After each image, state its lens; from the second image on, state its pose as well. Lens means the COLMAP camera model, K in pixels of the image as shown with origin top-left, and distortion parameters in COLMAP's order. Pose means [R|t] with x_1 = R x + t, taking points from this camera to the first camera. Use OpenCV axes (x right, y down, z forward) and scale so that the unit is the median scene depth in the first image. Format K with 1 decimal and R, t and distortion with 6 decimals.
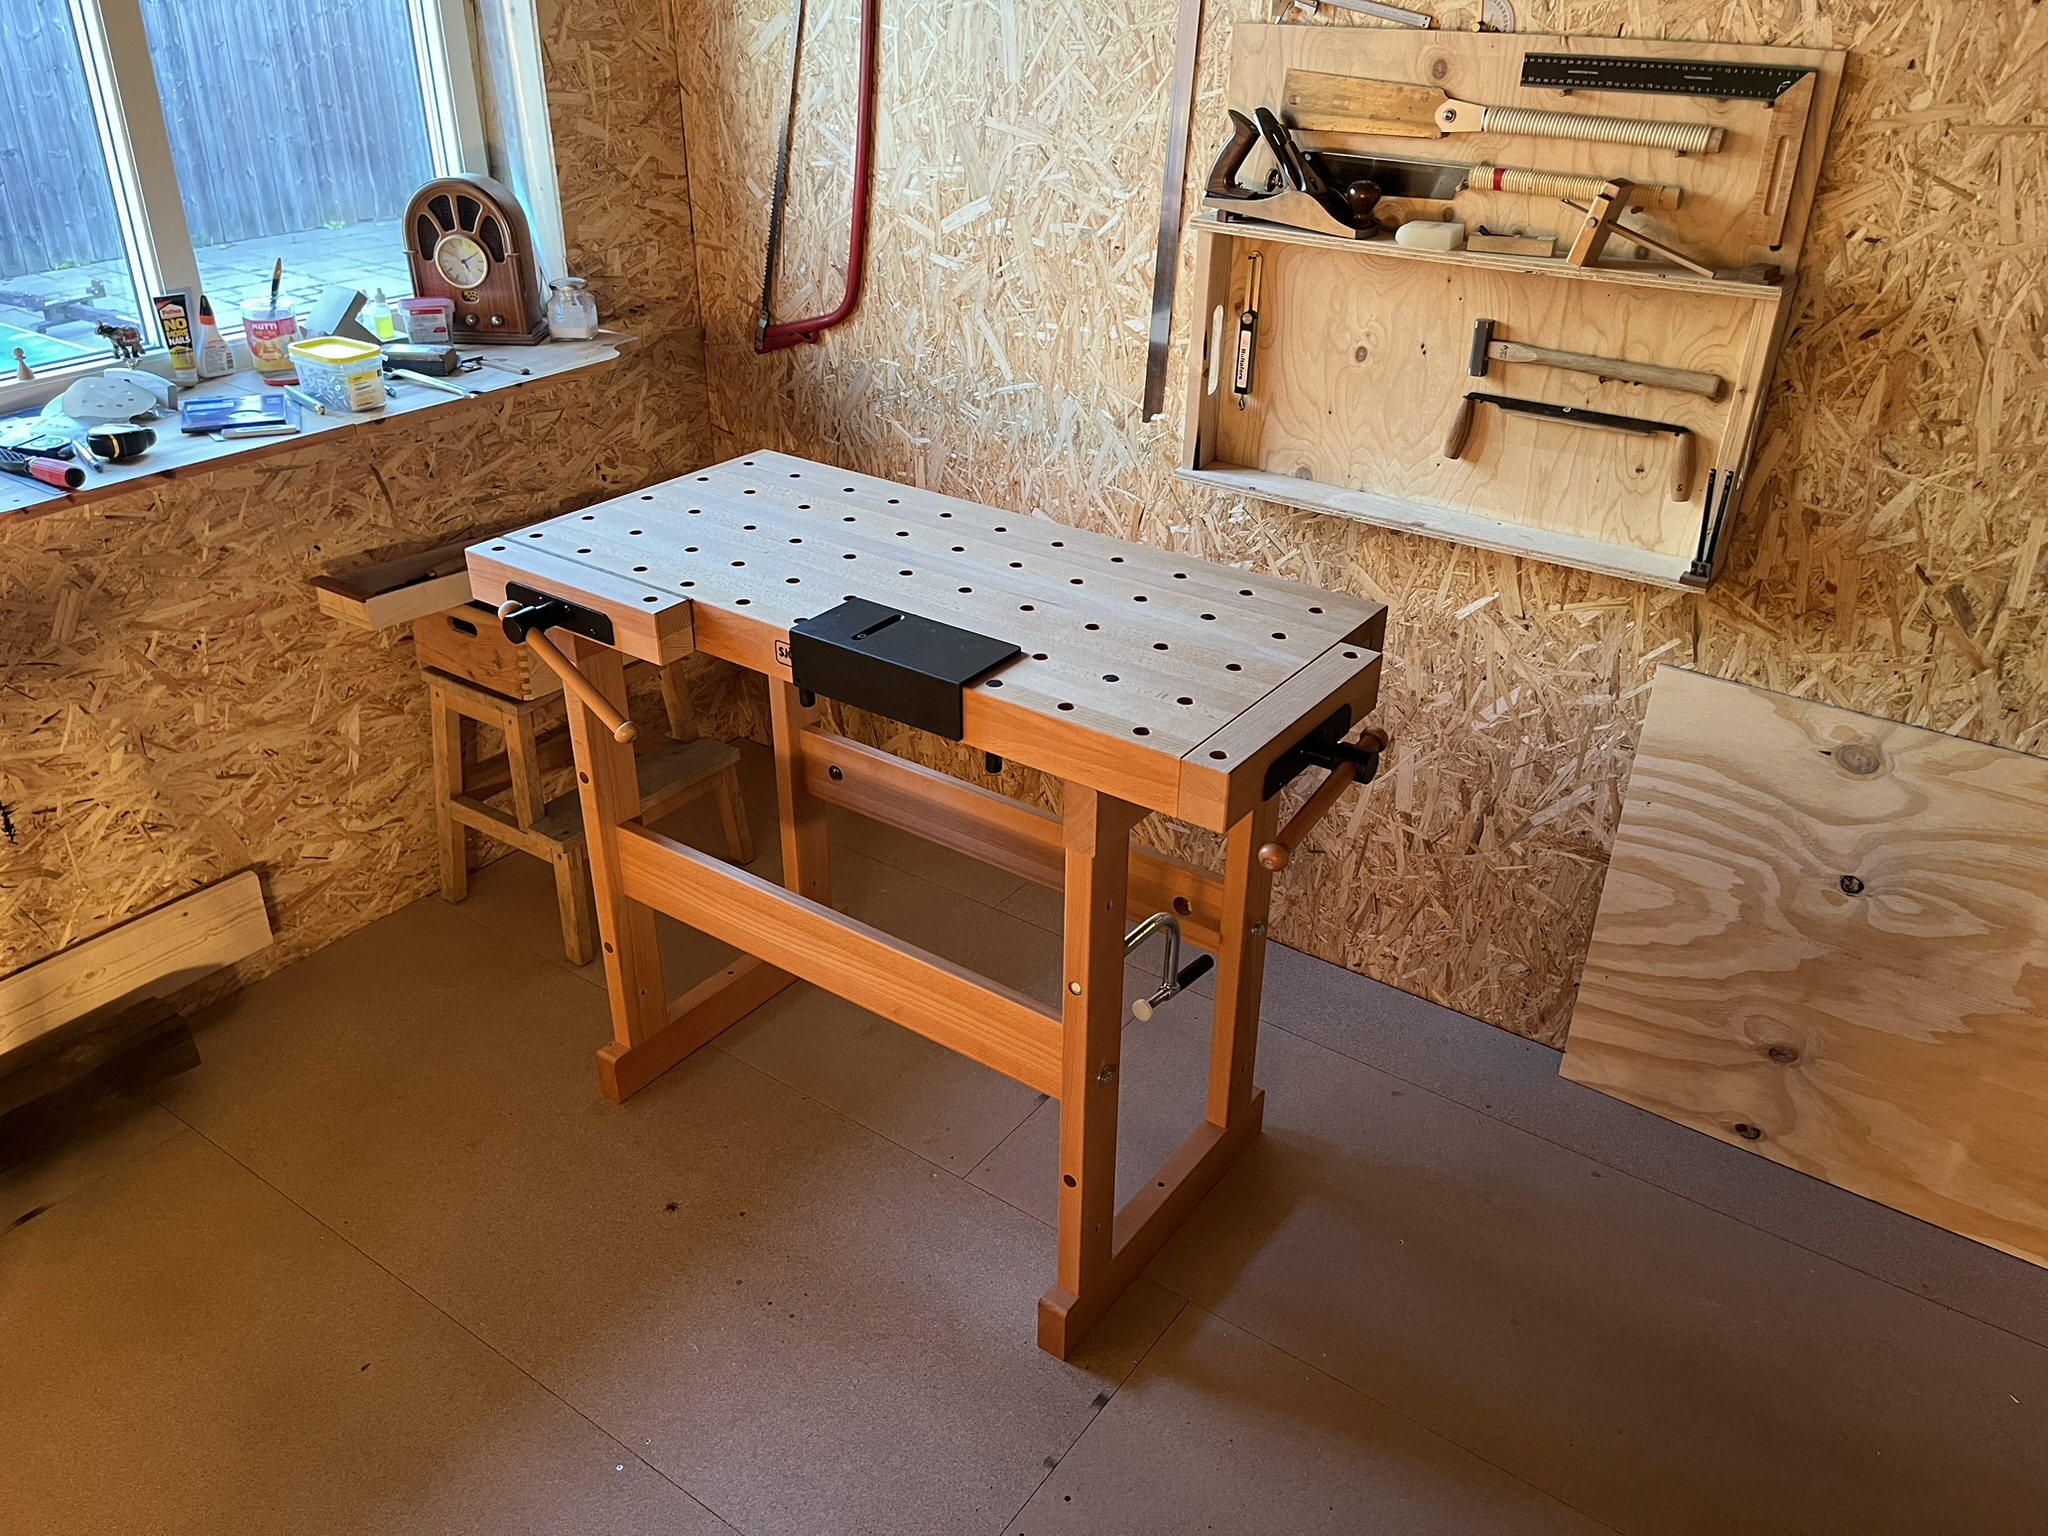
lens RADIAL K [[1559.2, 0, 1021.1], [0, 1559.2, 765.5], [0, 0, 1]] dist [0.053589, -0.024072]
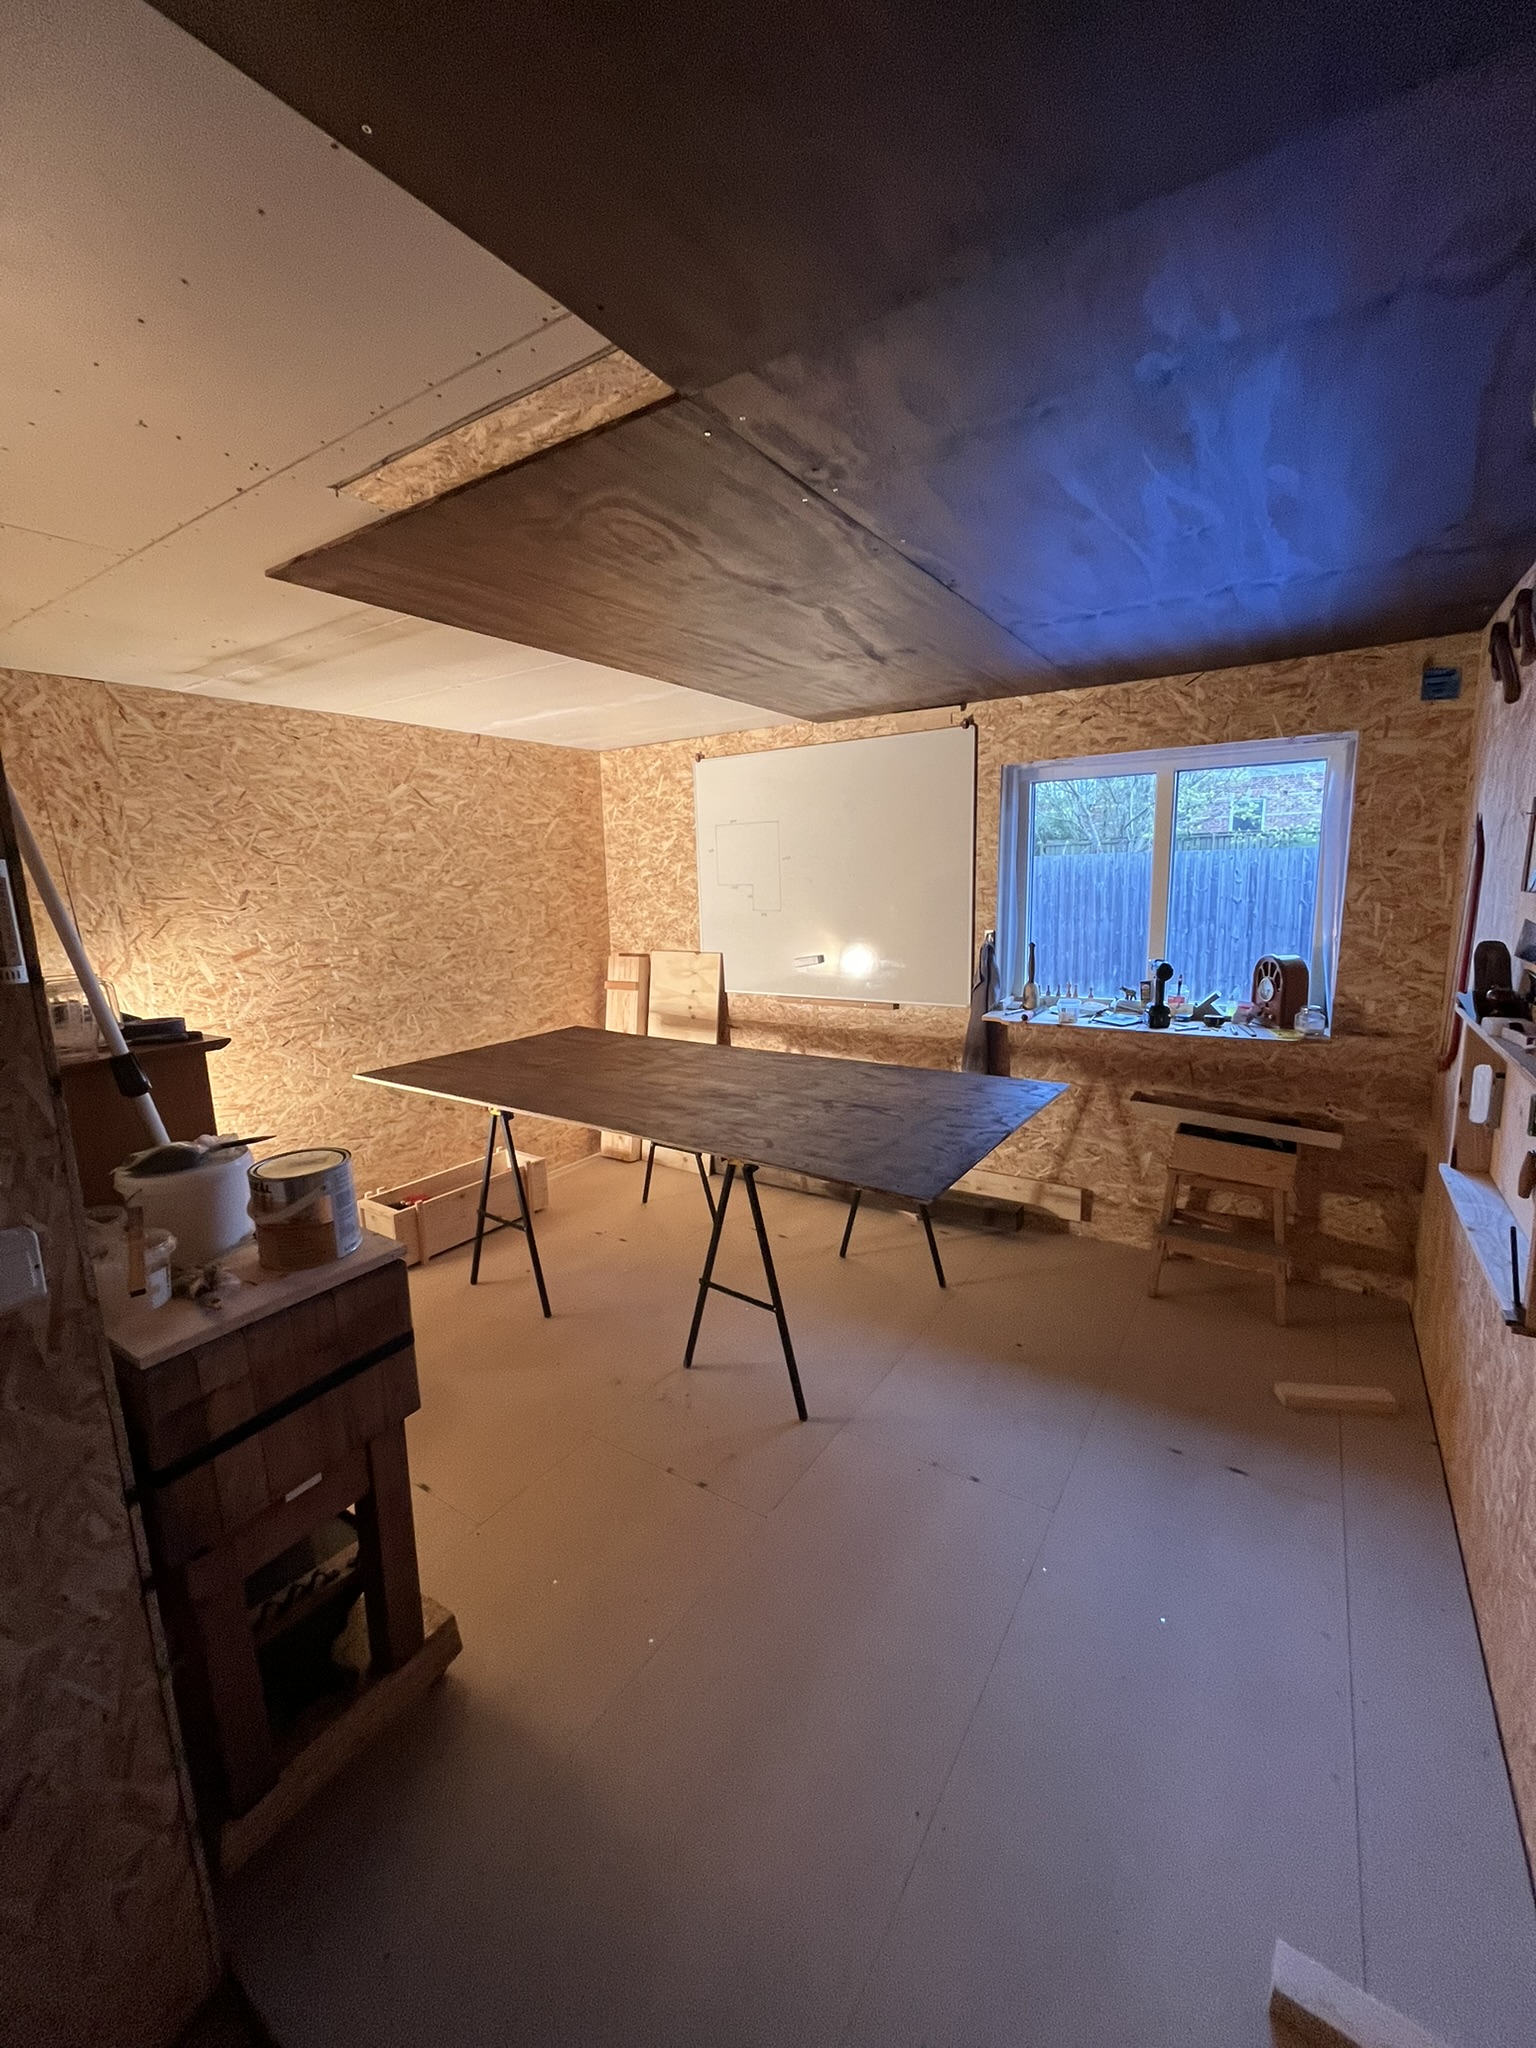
lens RADIAL K [[831.2, 0, 764.6], [0, 831.2, 1018.3], [0, 0, 1]] dist [-0.001664, -0.000225]
pose [[0.058297, 0.159395, -0.985492, 0.722006], [-0.455409, 0.882715, 0.115832, -0.094406], [0.888372, 0.442049, 0.124049, 0.237991]]
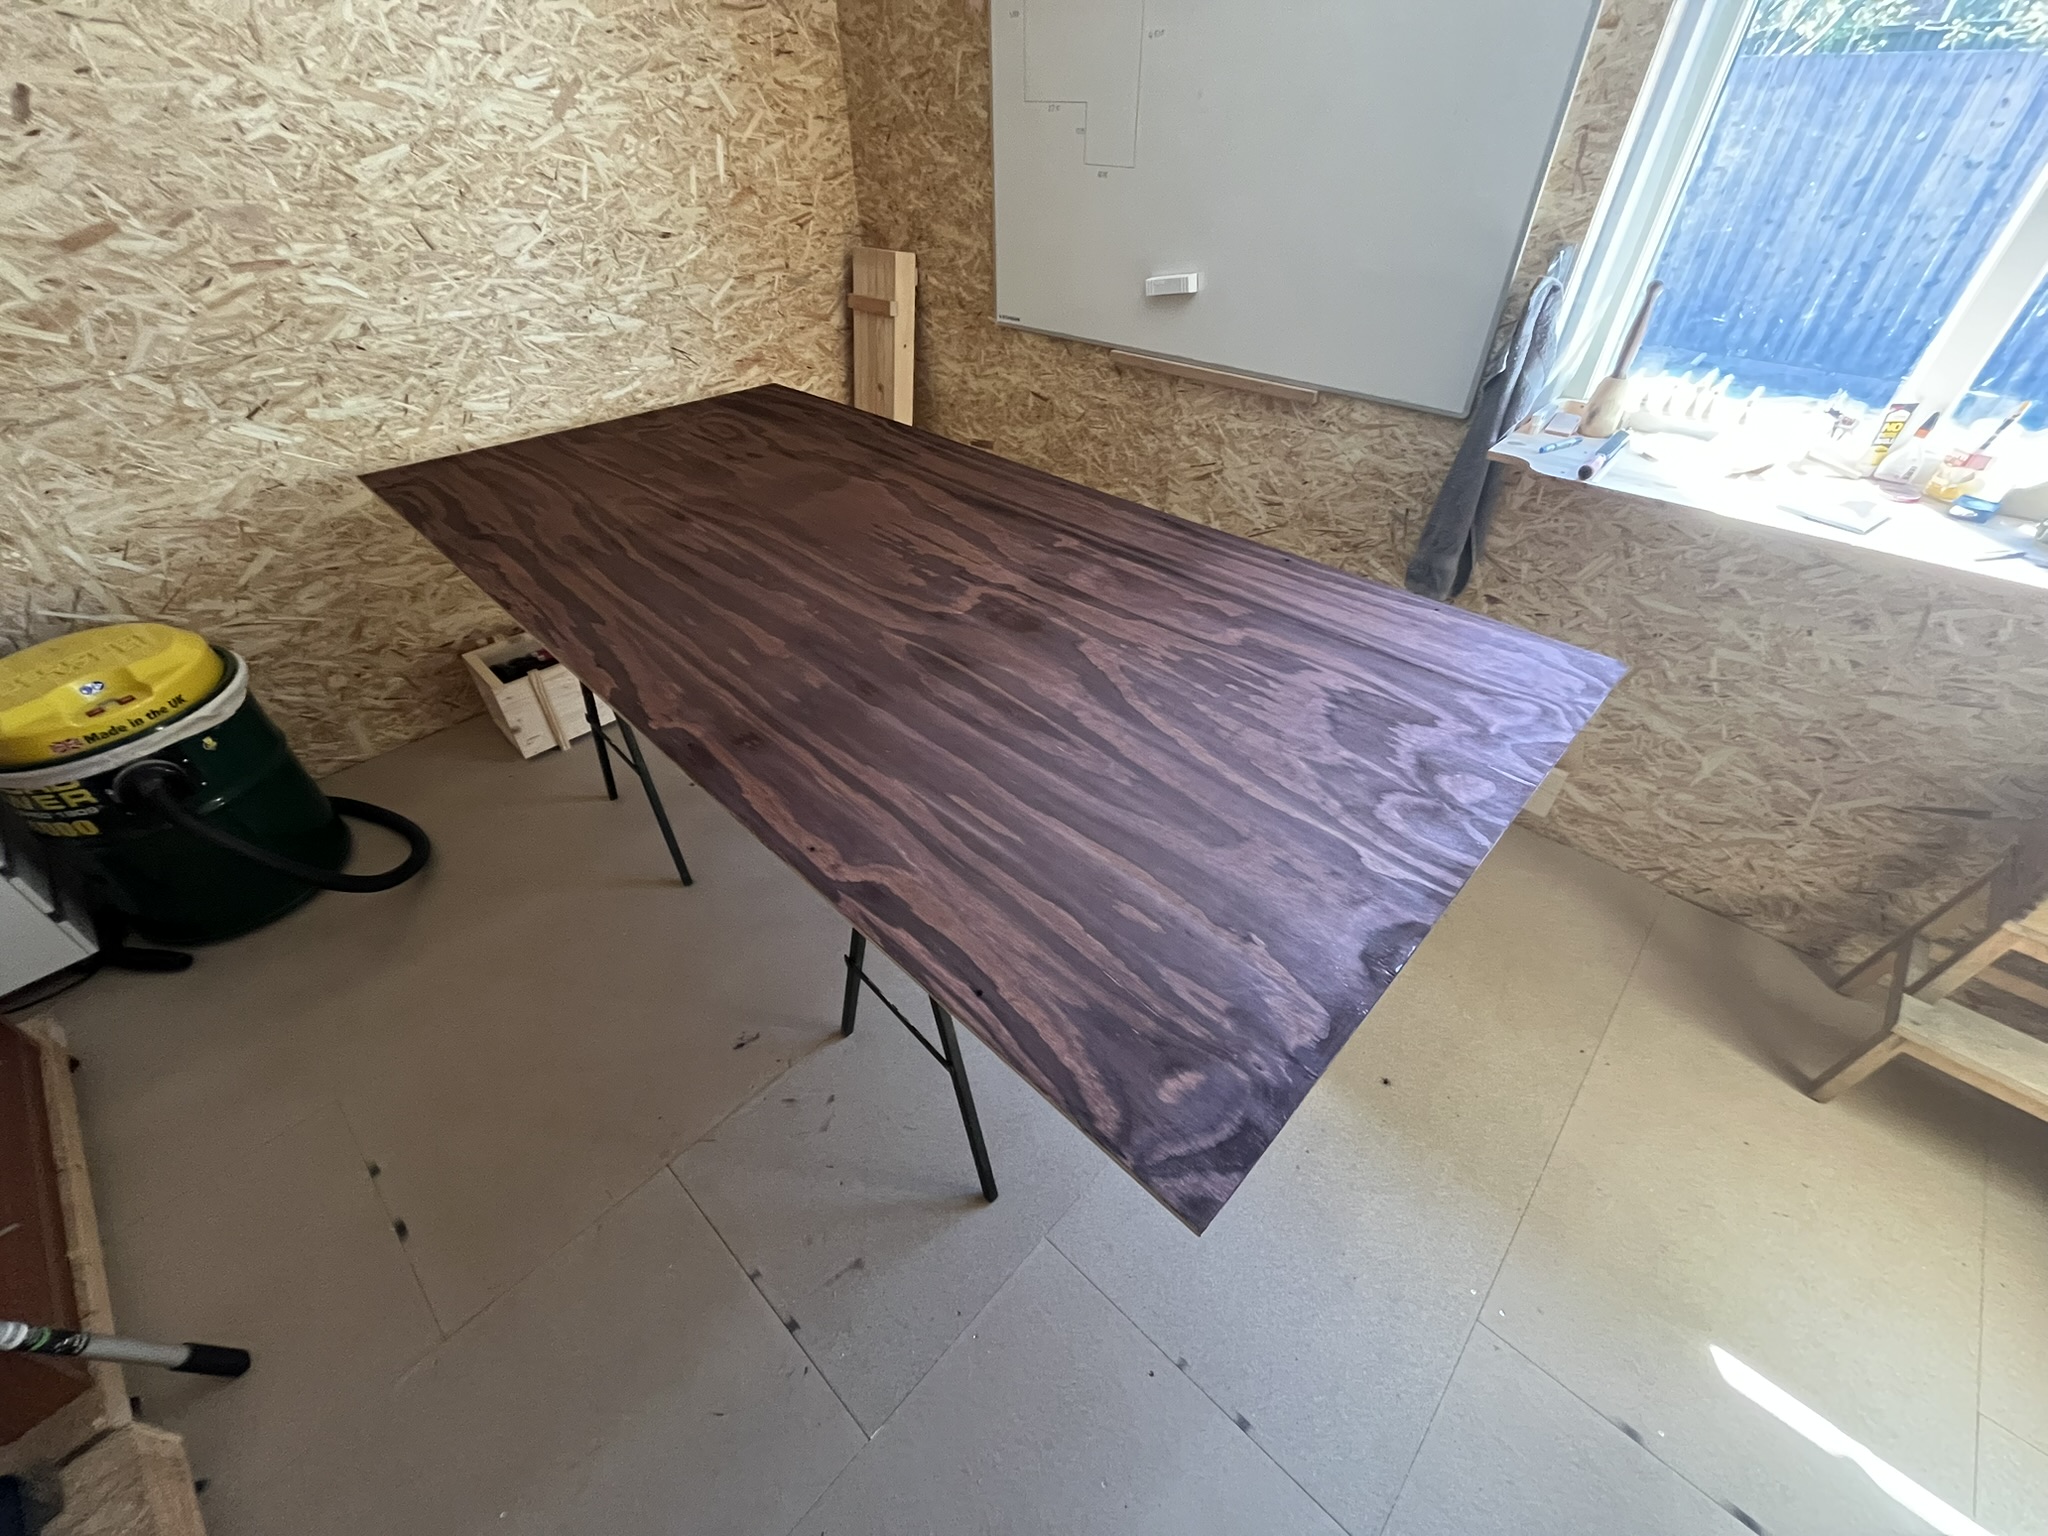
lens RADIAL K [[831.2, 0, 1026.3], [0, 831.2, 767.8], [0, 0, 1]] dist [-0.001664, -0.000225]
pose [[-0.113903, 0.620931, -0.775545, 0.169649], [-0.473634, 0.652268, 0.591792, -0.150559], [0.873325, 0.434731, 0.219799, 0.349748]]
